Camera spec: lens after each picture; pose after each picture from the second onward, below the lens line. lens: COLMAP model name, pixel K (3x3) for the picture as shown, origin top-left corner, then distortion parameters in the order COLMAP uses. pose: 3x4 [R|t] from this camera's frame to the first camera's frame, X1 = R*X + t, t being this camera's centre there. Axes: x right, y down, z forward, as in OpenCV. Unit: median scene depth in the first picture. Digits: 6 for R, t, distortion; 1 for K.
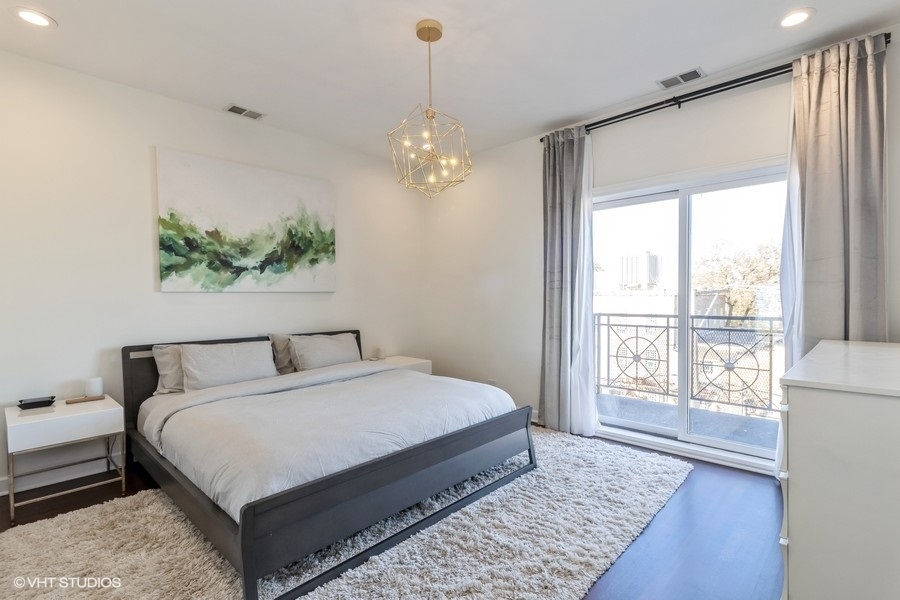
lens RADIAL K [[414.6, 0, 450.7], [0, 414.6, 299.6], [0, 0, 1]] dist [-0.000773, -0.000813]
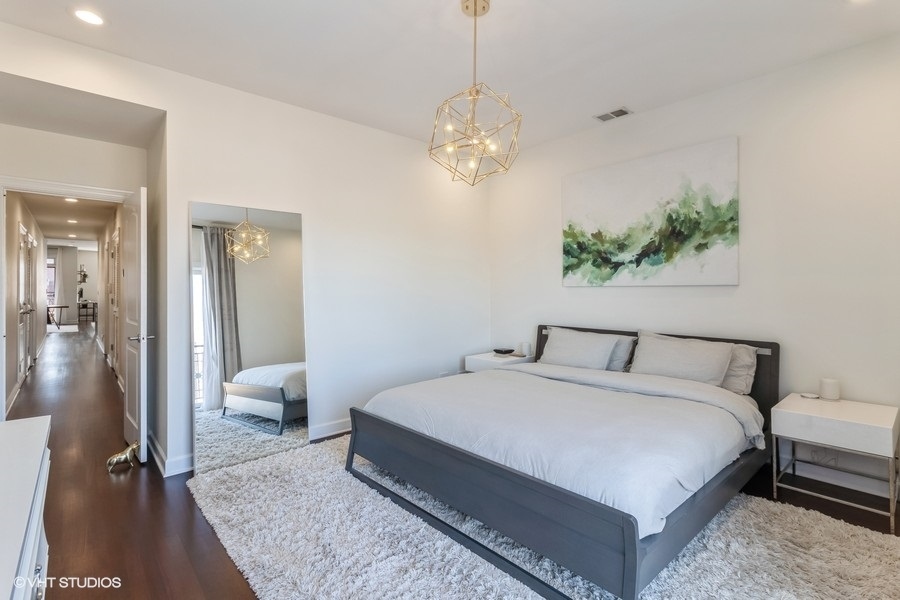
lens RADIAL K [[414.6, 0, 465.0], [0, 414.6, 281.9], [0, 0, 1]] dist [-0.000773, -0.000813]
pose [[-0.041657, -0.011576, -0.999065, 0.548920], [-0.008098, 0.999904, -0.011248, -0.014053], [0.999099, 0.007622, -0.041747, 0.655759]]
